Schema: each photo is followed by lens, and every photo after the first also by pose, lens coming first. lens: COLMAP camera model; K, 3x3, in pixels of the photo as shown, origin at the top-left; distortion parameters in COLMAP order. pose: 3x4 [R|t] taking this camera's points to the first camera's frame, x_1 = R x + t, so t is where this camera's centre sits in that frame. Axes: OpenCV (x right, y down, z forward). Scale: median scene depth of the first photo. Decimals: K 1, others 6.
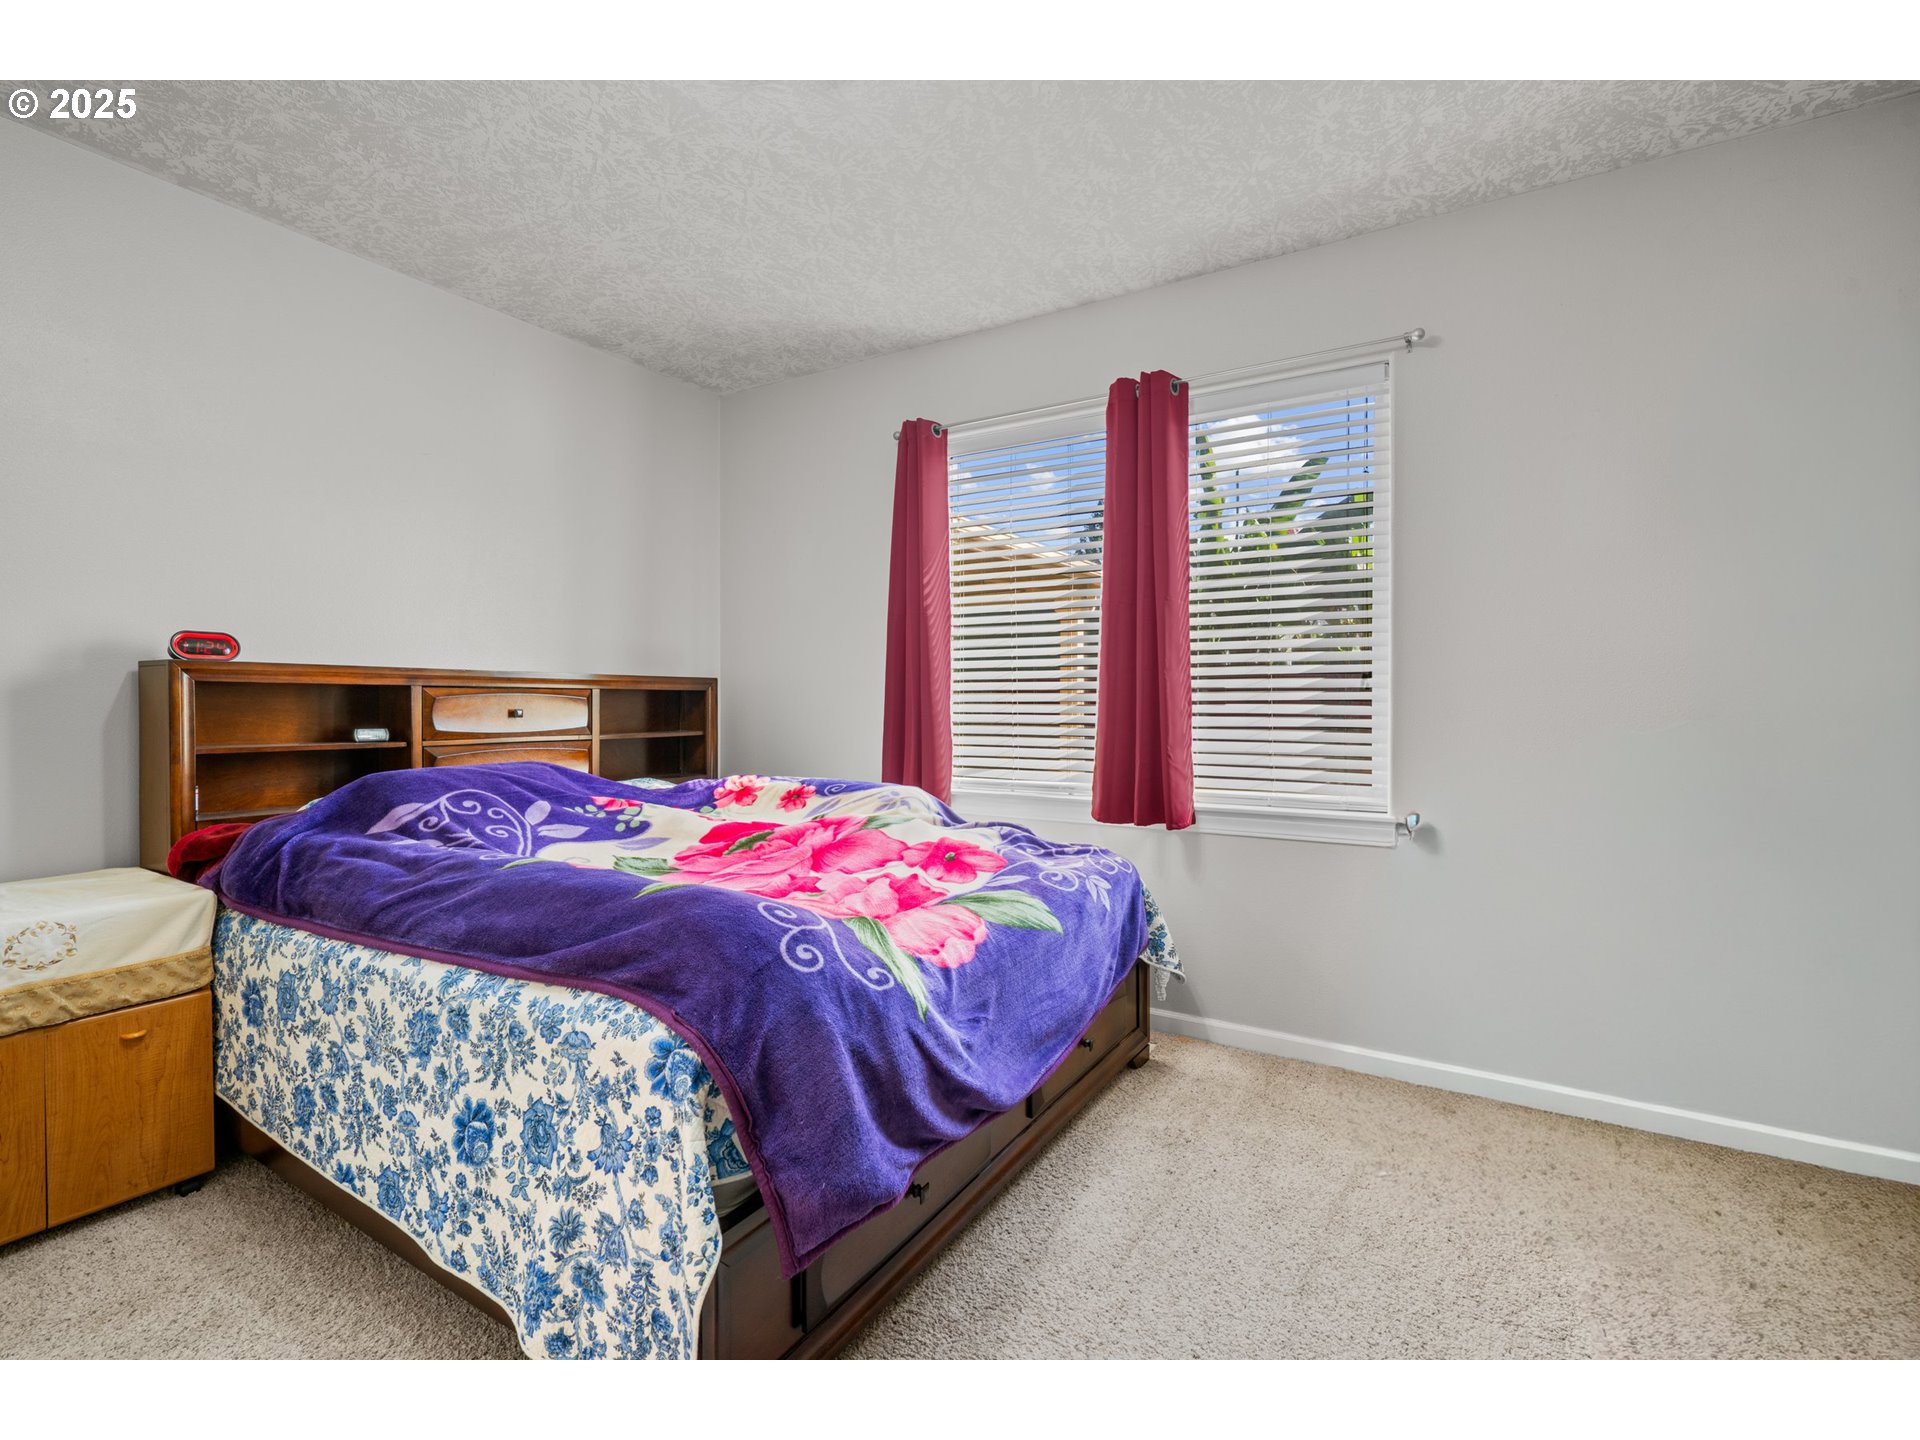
lens RADIAL K [[870.3, 0, 946.8], [0, 870.3, 713.3], [0, 0, 1]] dist [-0.004390, 0.000744]
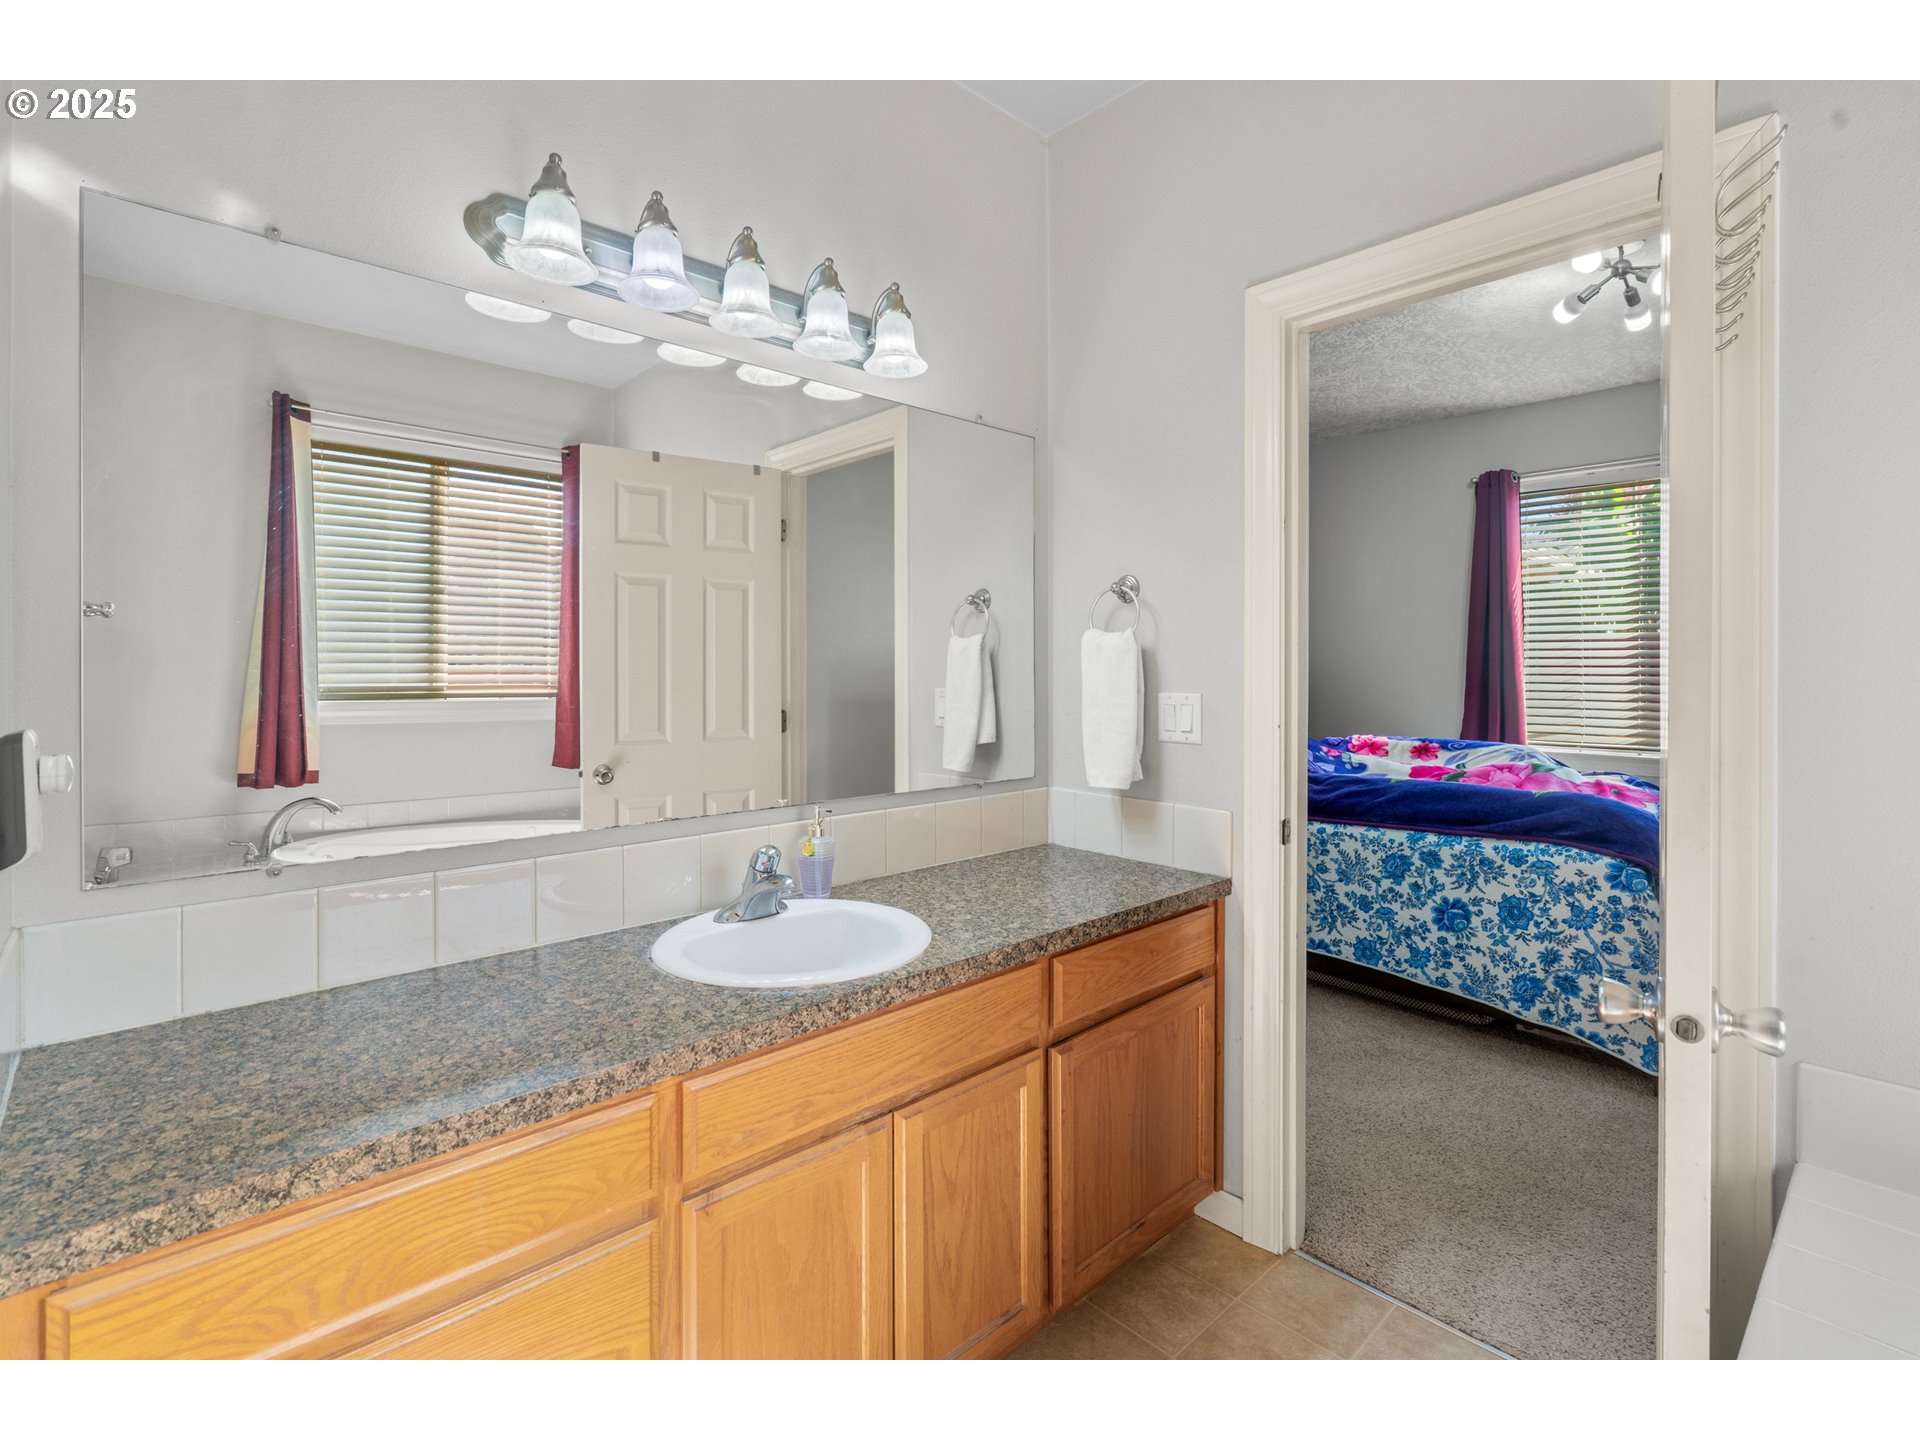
lens RADIAL K [[870.3, 0, 974.5], [0, 870.3, 672.9], [0, 0, 1]] dist [-0.004390, 0.000744]
pose [[0.965275, 0.001102, -0.261233, -1.079189], [-0.002777, 0.999978, -0.006045, -0.038670], [0.261220, 0.006560, 0.965257, -1.149827]]
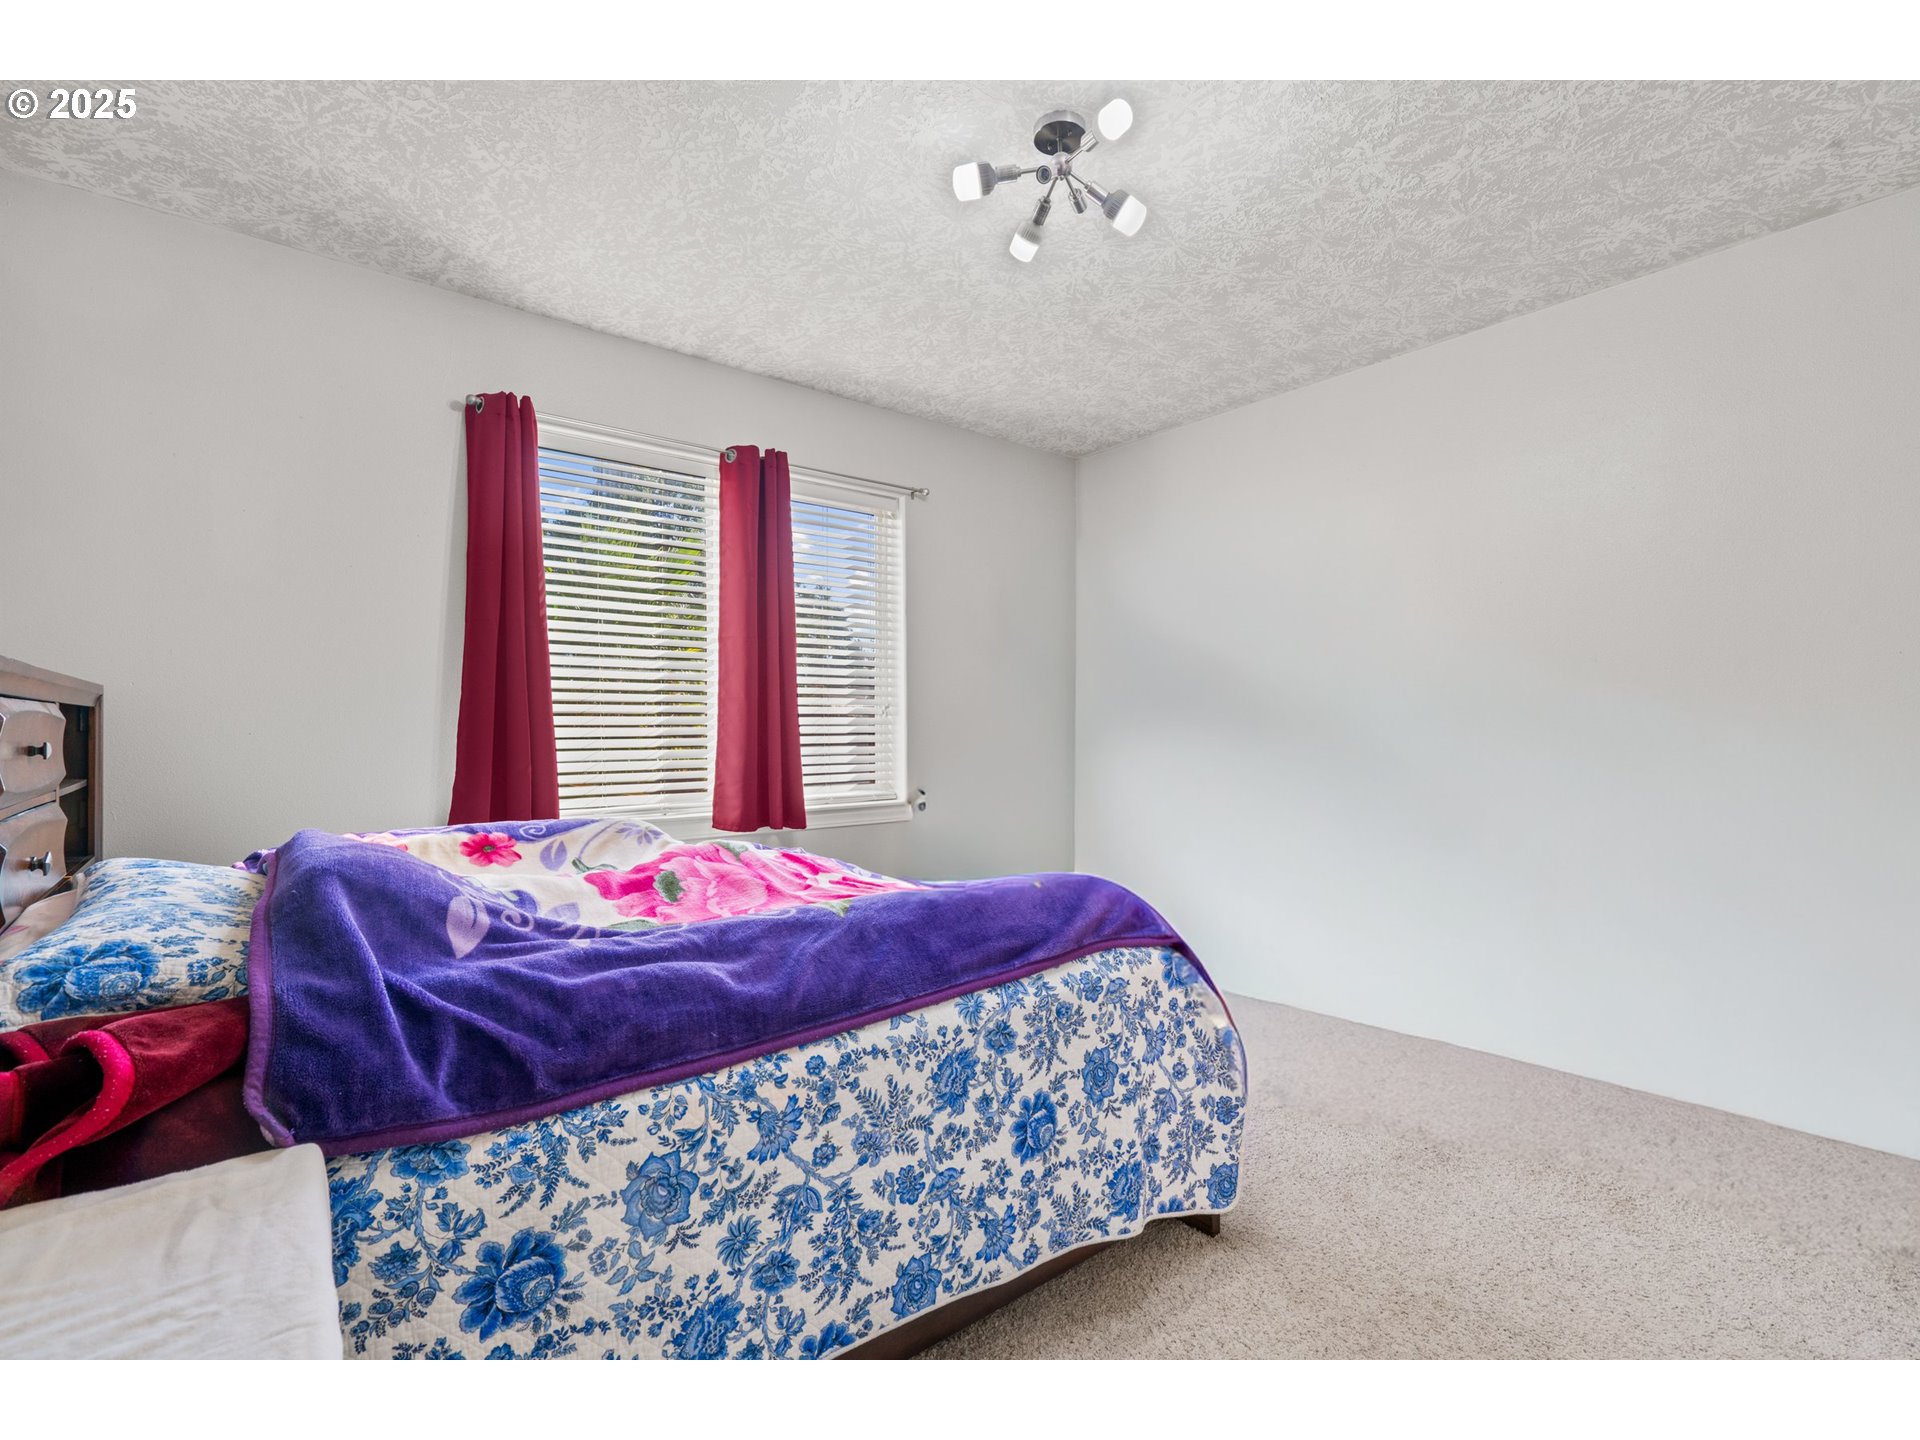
lens RADIAL K [[870.3, 0, 955.1], [0, 870.3, 715.5], [0, 0, 1]] dist [-0.004390, 0.000744]
pose [[0.338819, 0.006701, 0.940828, -1.623985], [0.012665, 0.999852, -0.011682, -0.014899], [-0.940766, 0.015874, 0.338684, 0.730761]]
